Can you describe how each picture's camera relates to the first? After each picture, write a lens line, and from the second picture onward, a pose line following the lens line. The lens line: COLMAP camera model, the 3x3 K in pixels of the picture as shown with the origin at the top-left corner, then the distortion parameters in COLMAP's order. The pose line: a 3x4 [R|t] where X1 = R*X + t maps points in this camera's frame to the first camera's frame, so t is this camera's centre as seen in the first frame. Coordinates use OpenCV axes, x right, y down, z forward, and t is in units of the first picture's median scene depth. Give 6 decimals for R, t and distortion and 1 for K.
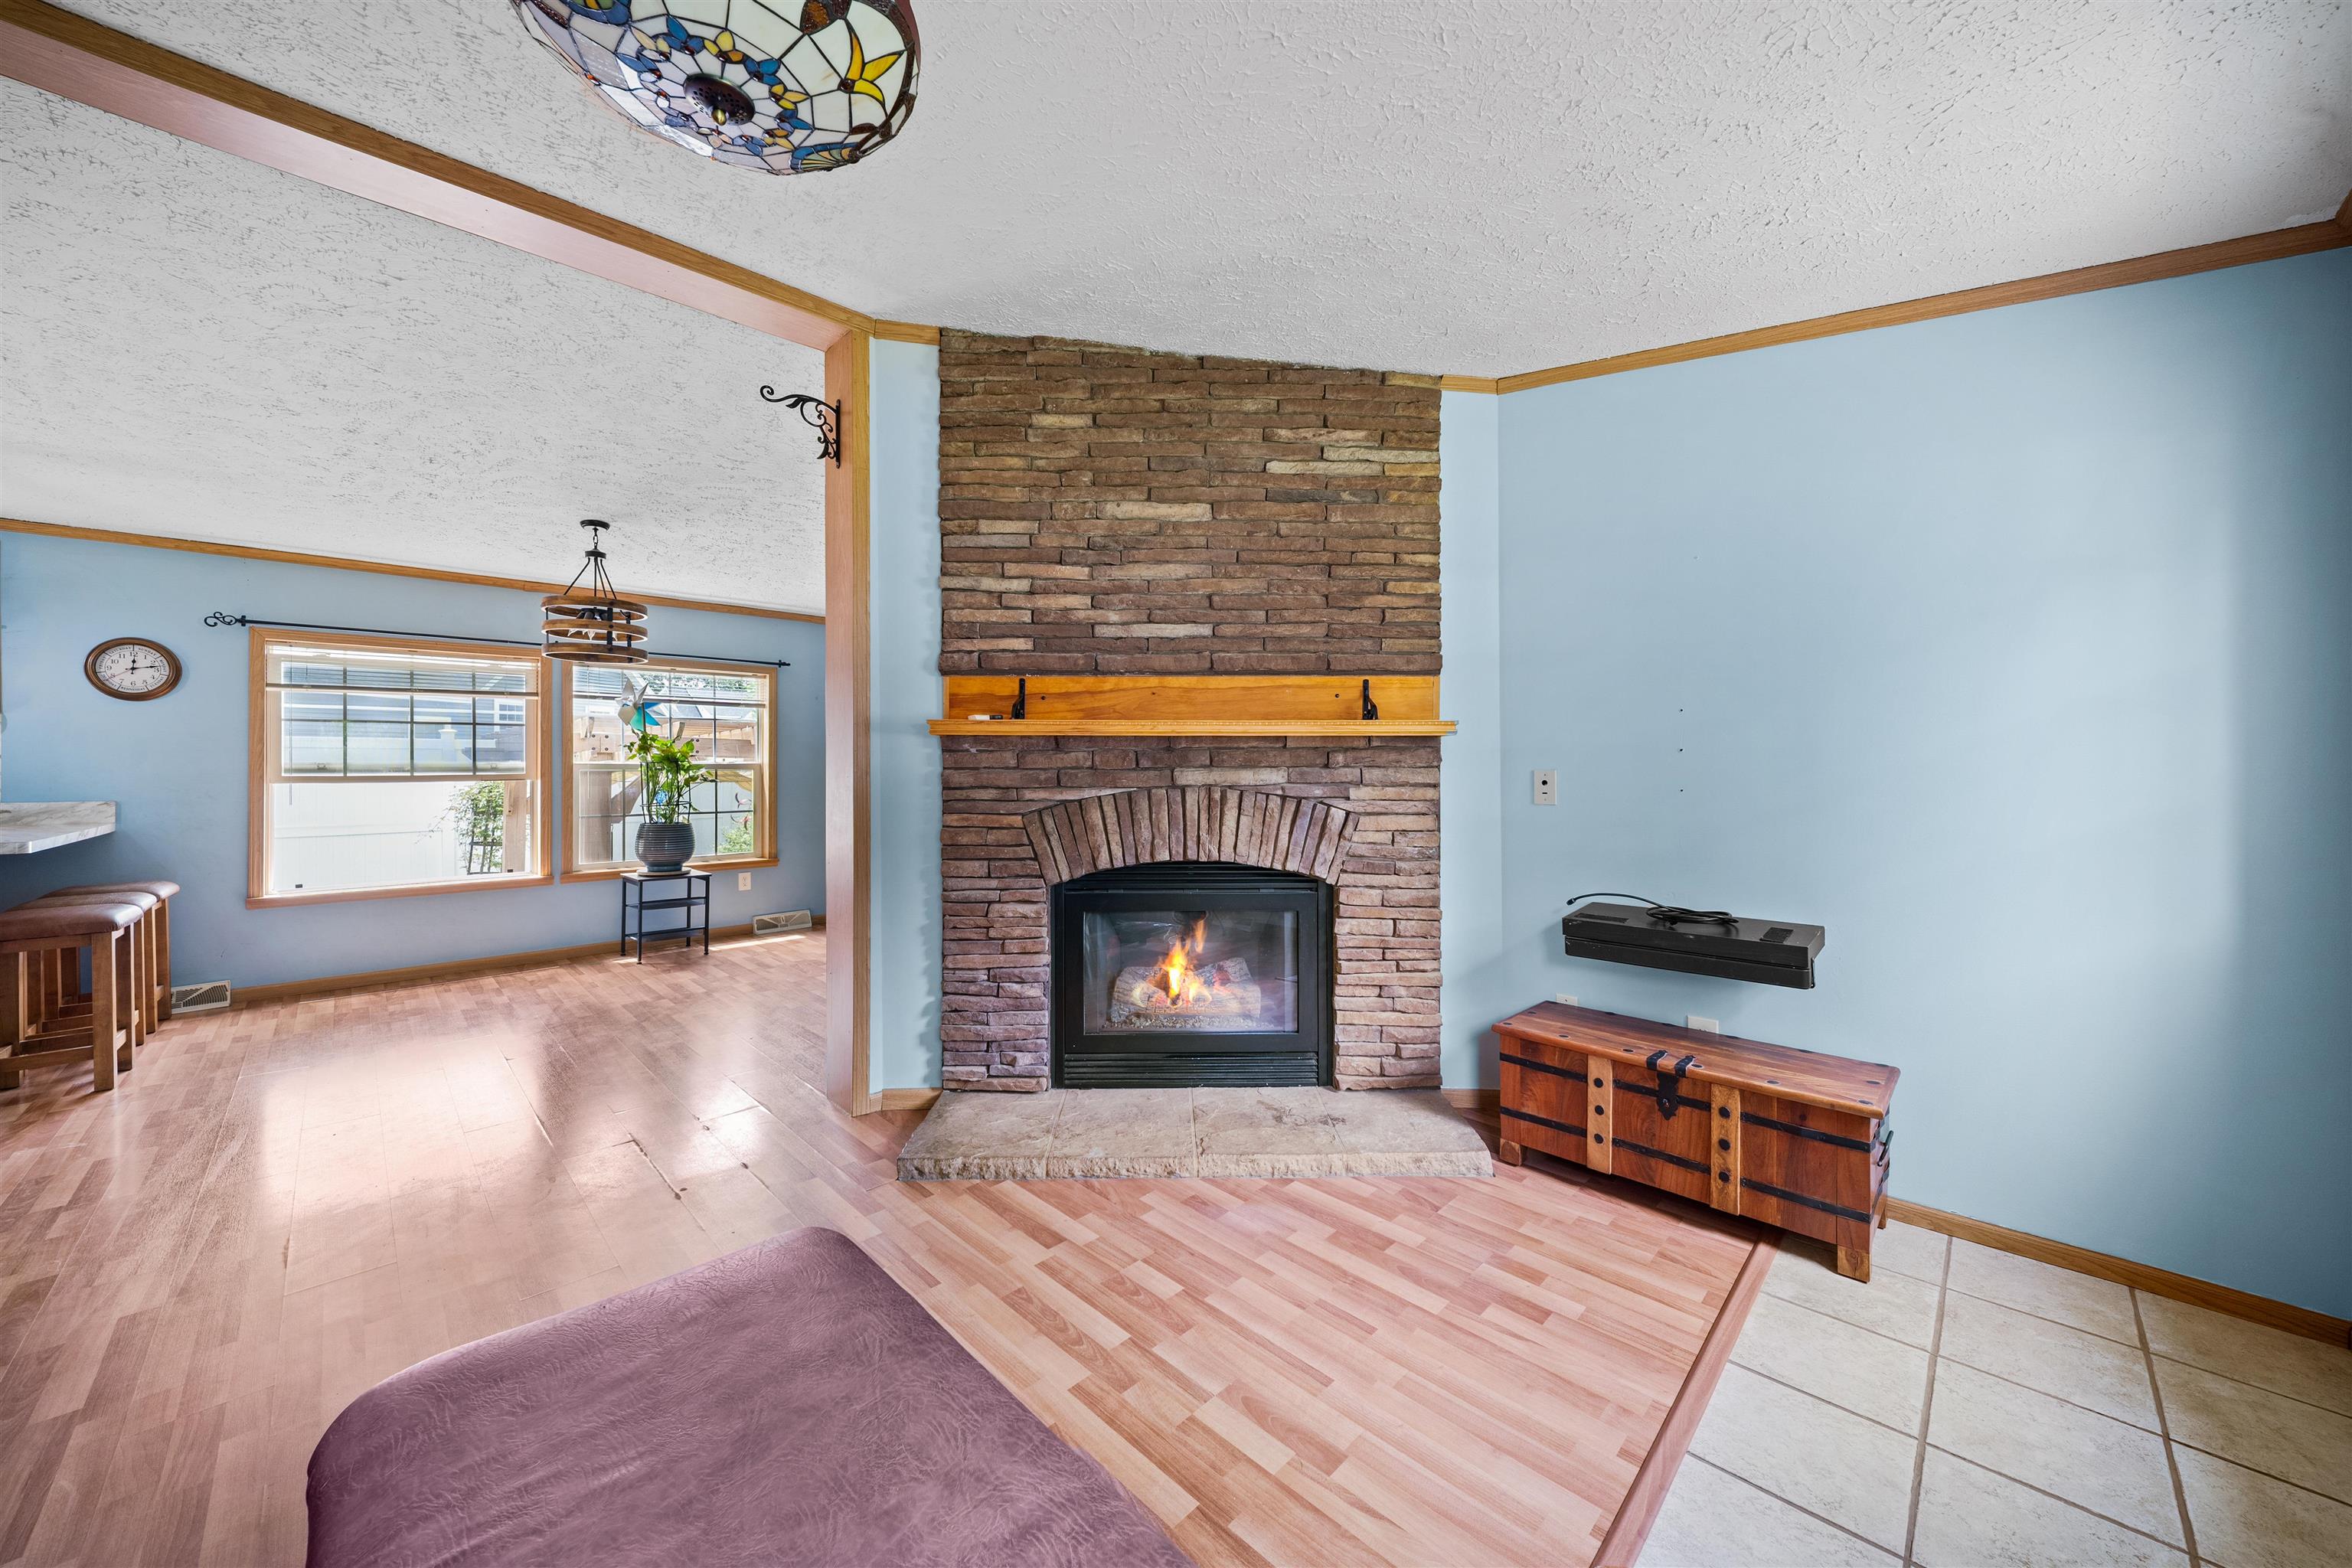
lens RADIAL K [[893.7, 0, 1241.4], [0, 893.7, 770.1], [0, 0, 1]] dist [0.008944, -0.001307]
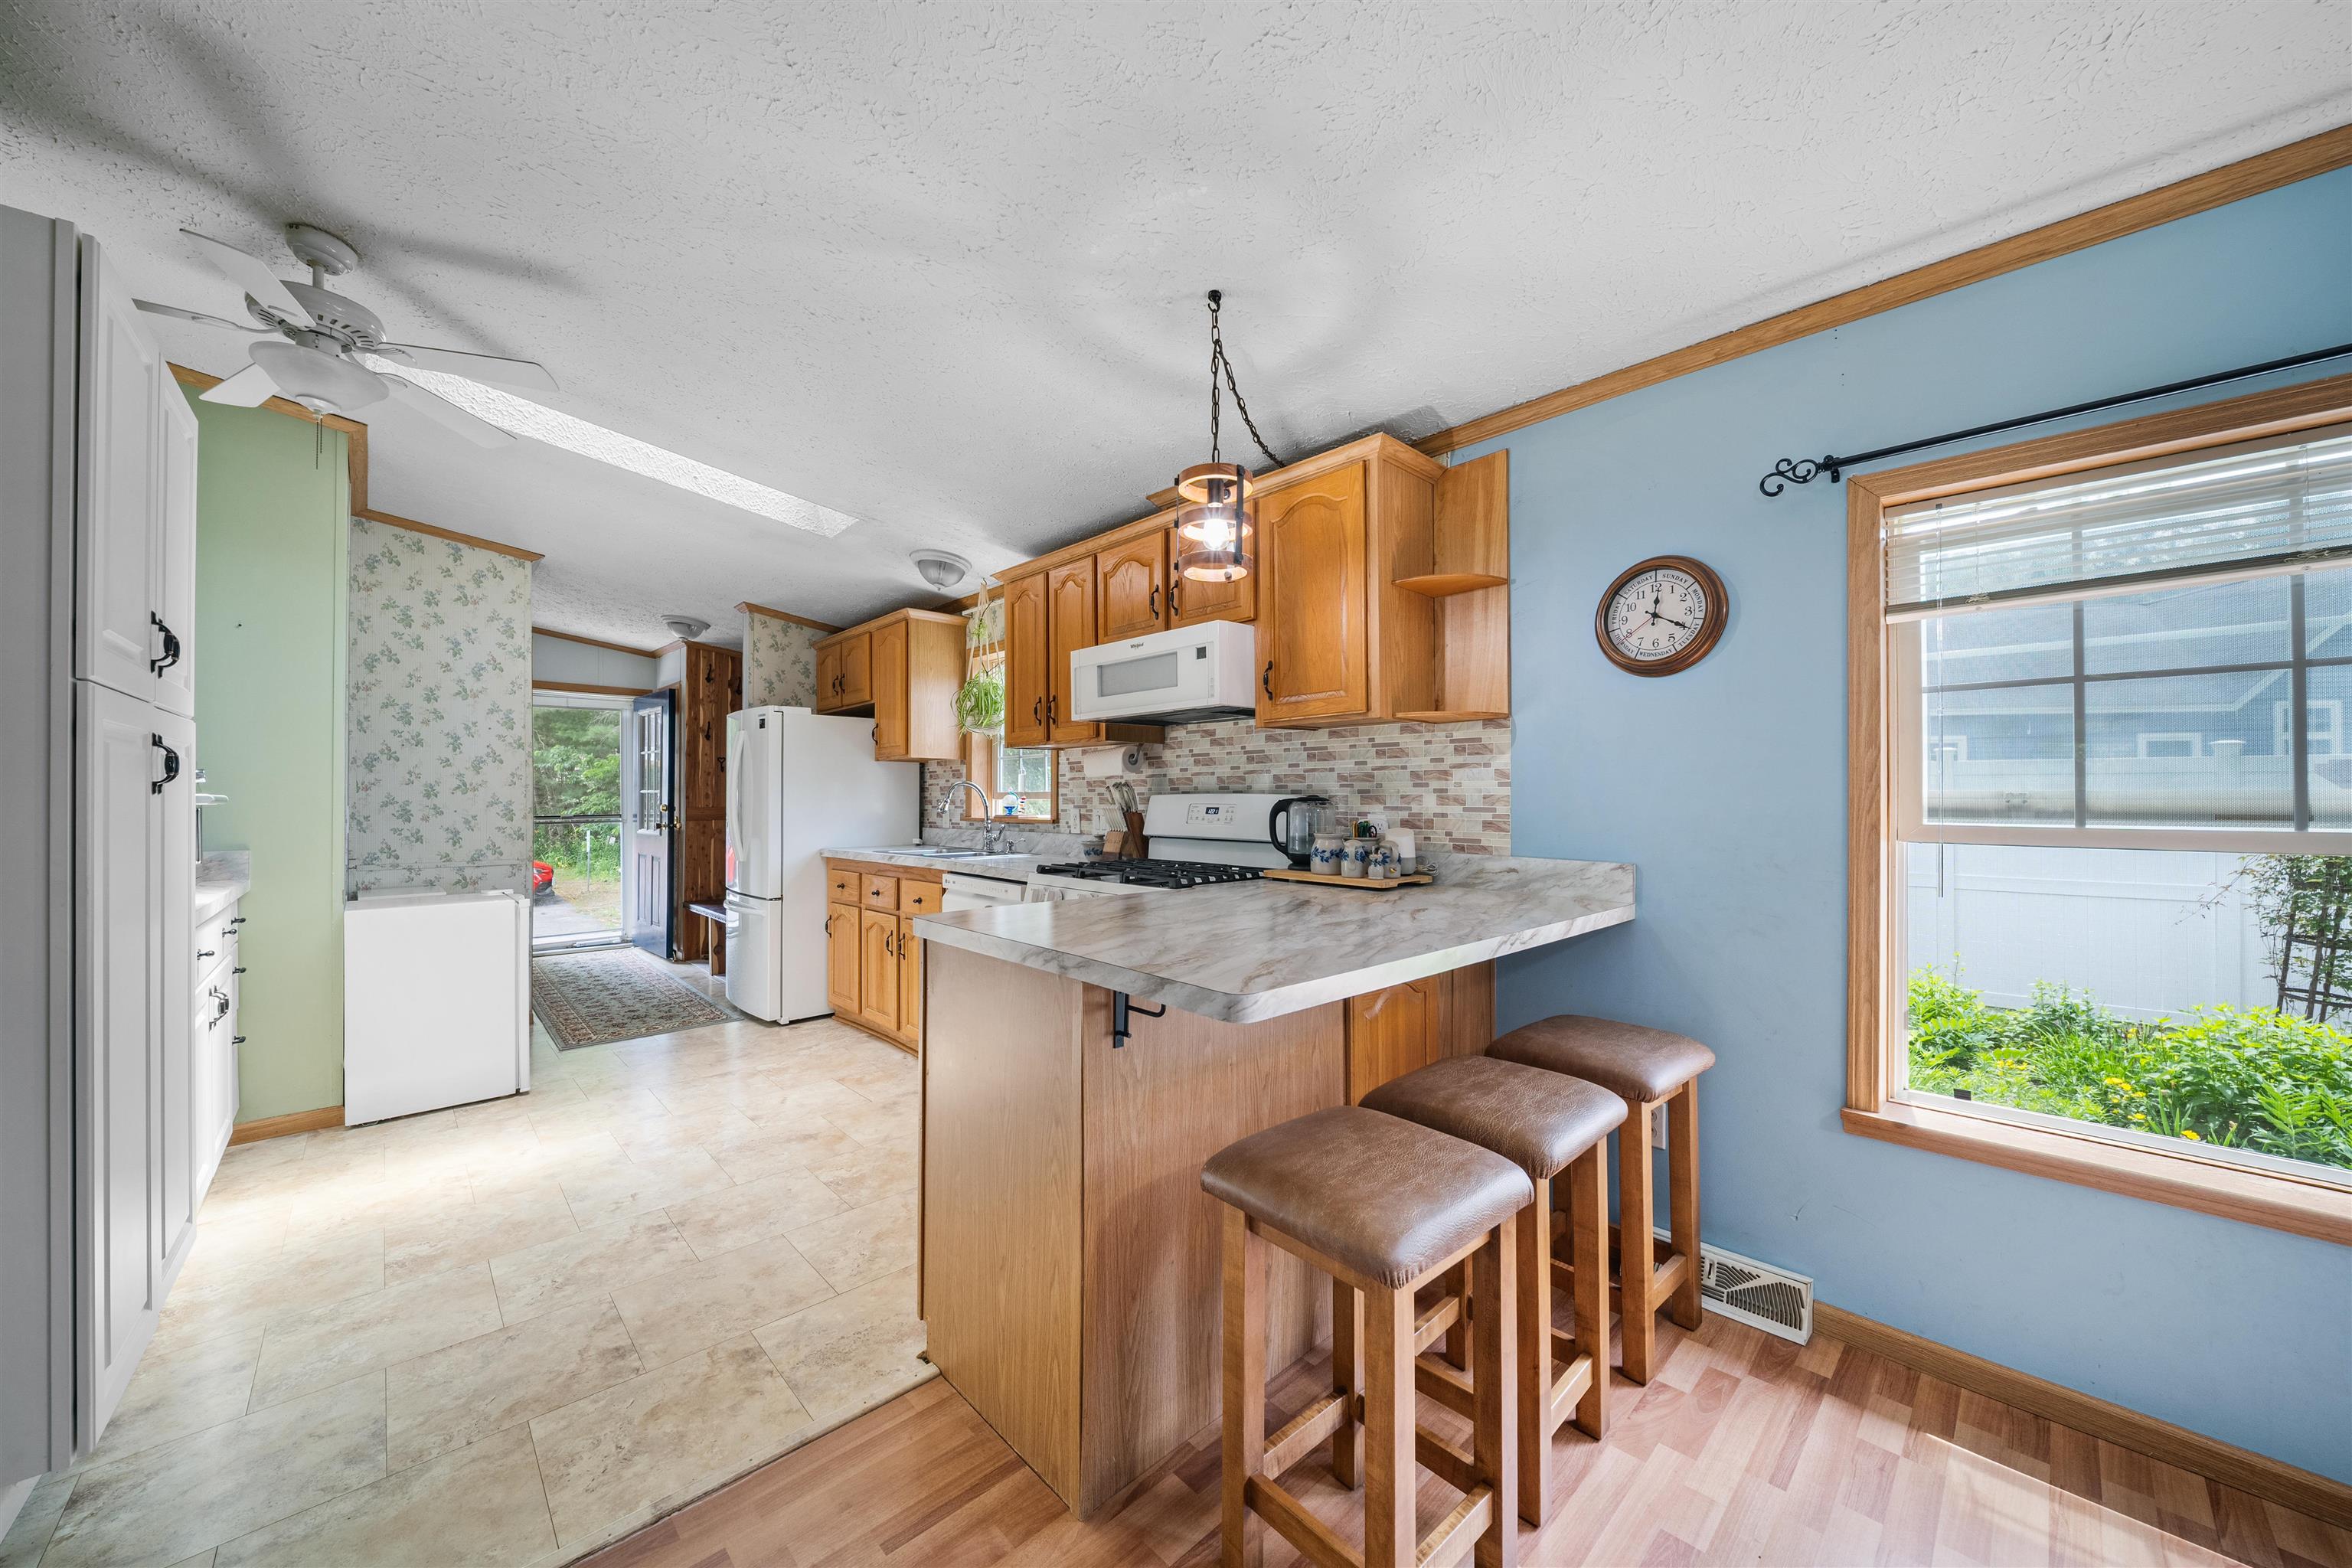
lens RADIAL K [[833.8, 0, 1177.3], [0, 833.8, 796.3], [0, 0, 1]] dist [-0.000492, -0.003052]
pose [[-0.028007, -0.001620, -0.999606, -0.742876], [-0.004131, 0.999990, -0.001505, -0.005882], [0.999599, 0.004087, -0.028013, 0.741360]]
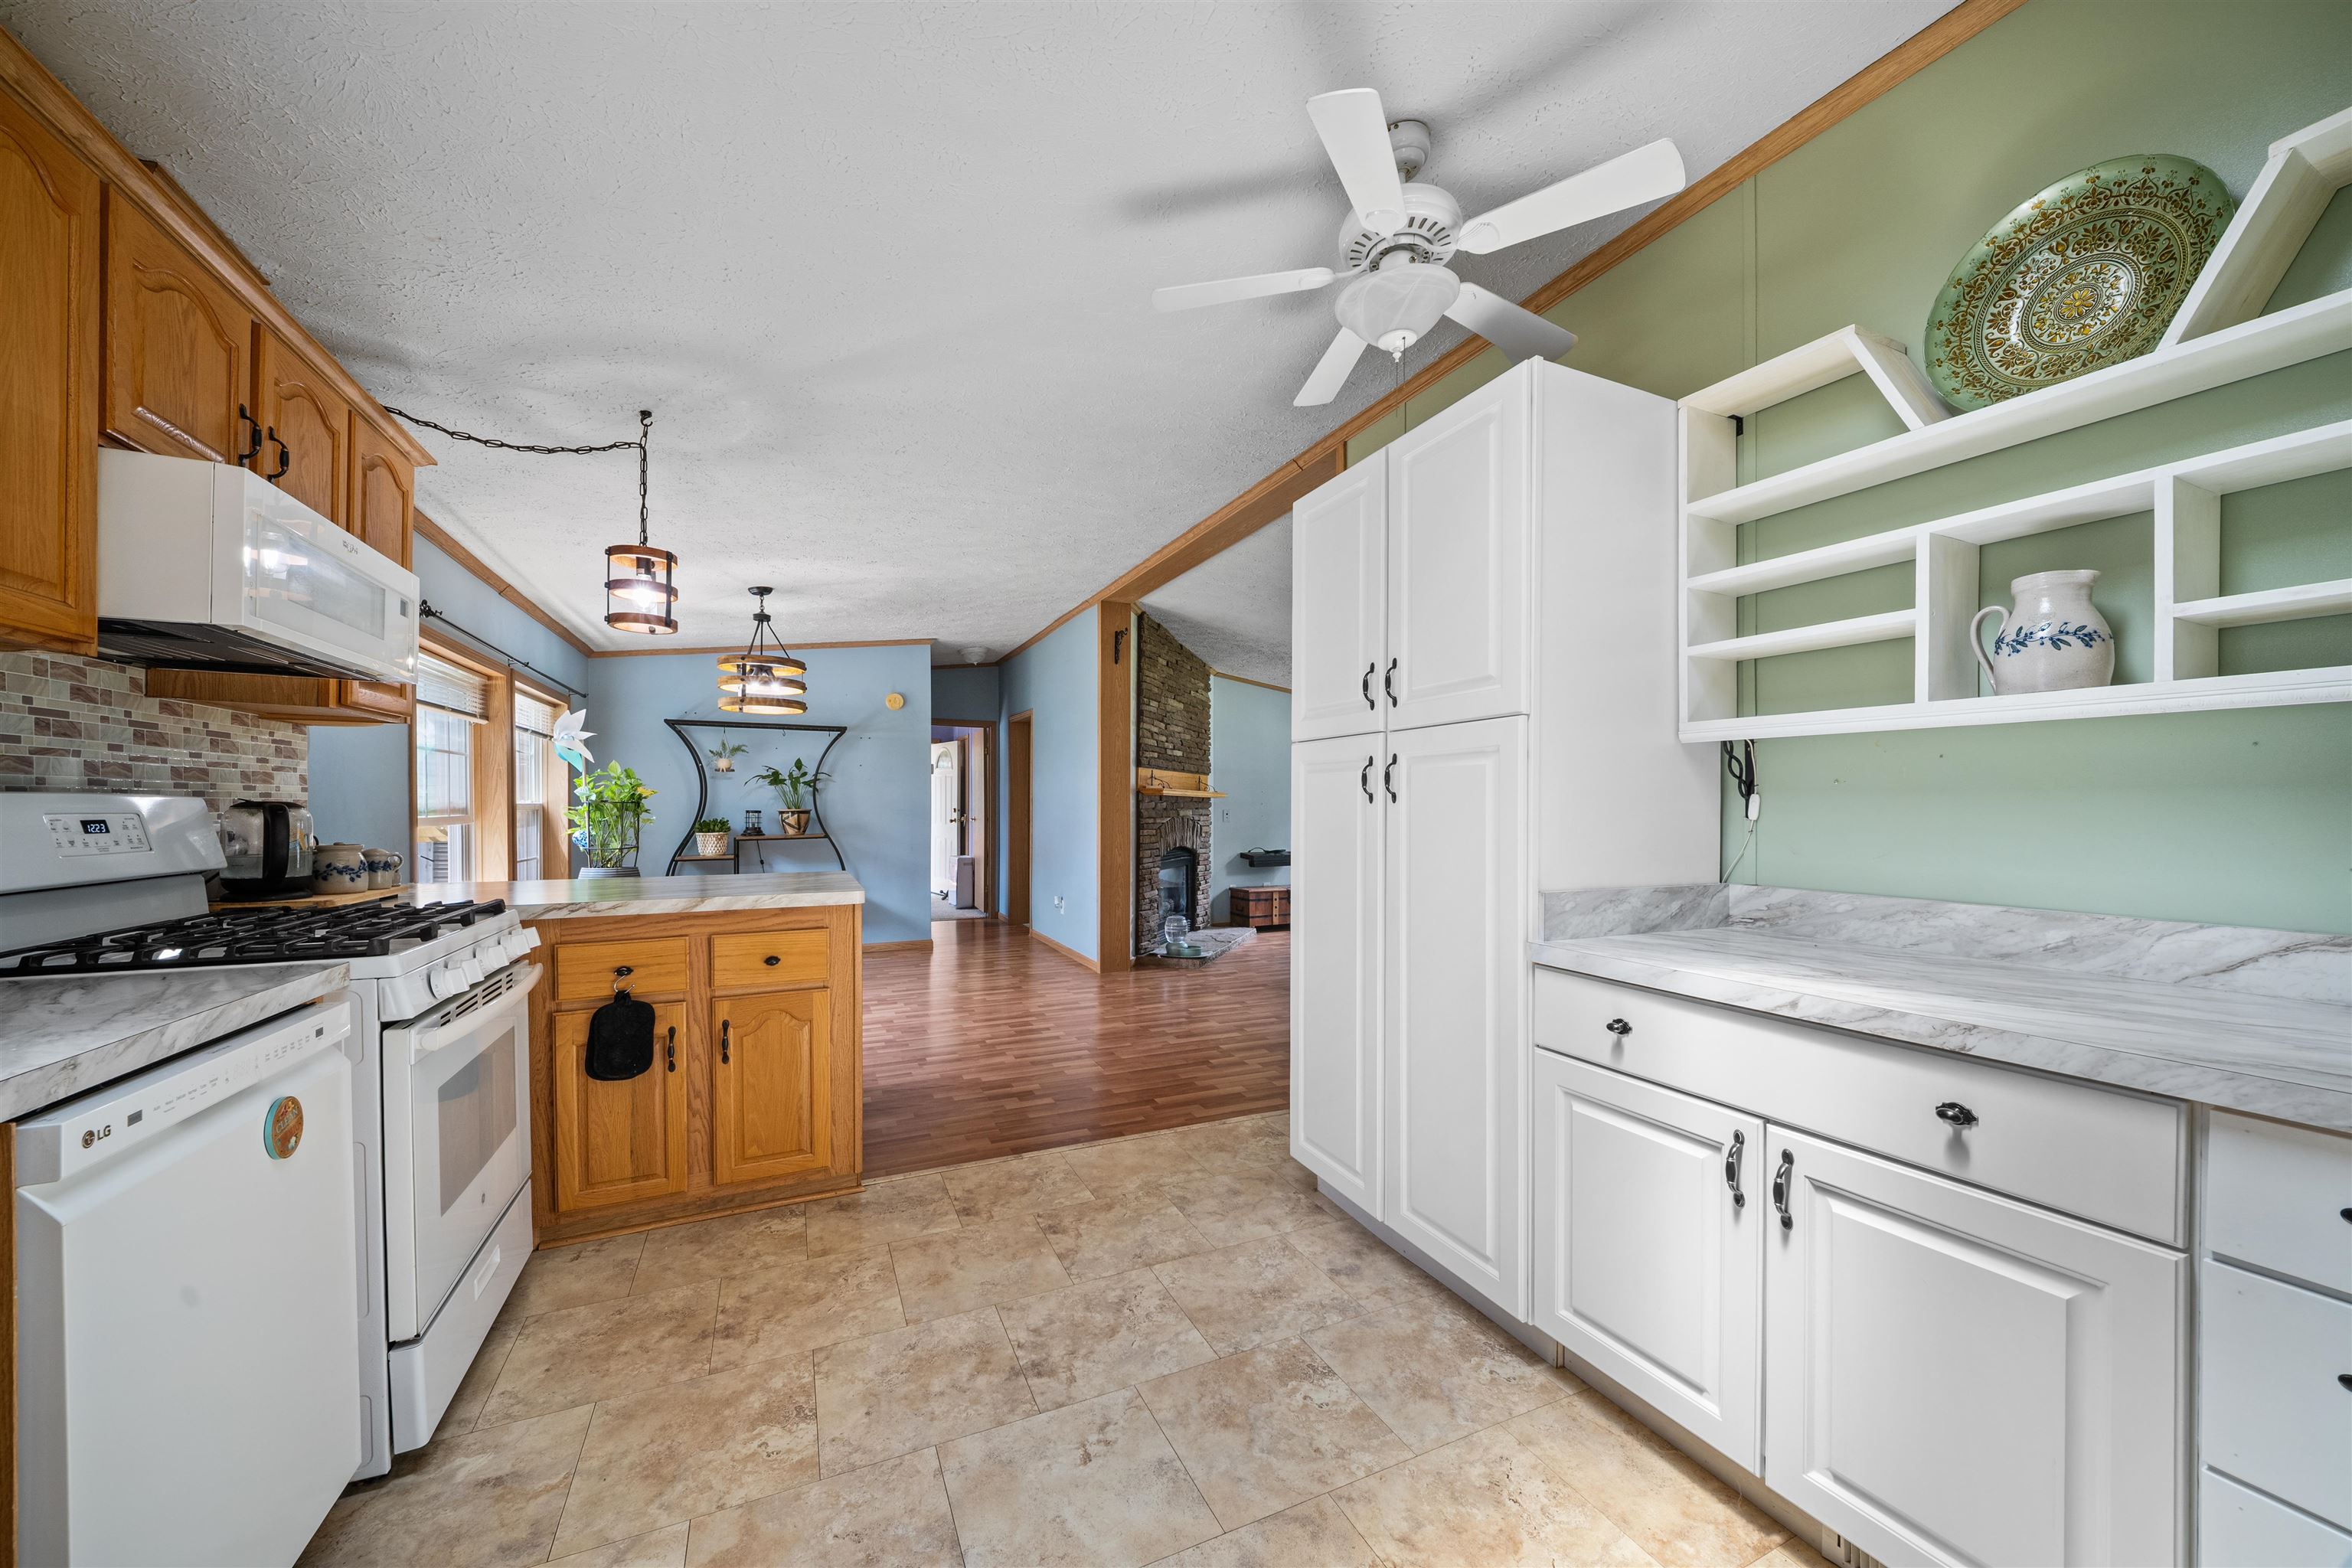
lens RADIAL K [[833.8, 0, 1199.4], [0, 833.8, 816.6], [0, 0, 1]] dist [-0.000492, -0.003052]
pose [[0.321086, -0.009038, 0.947007, -1.679870], [-0.000485, 0.999953, 0.009708, -0.002791], [-0.947050, -0.003576, 0.321067, 0.158712]]
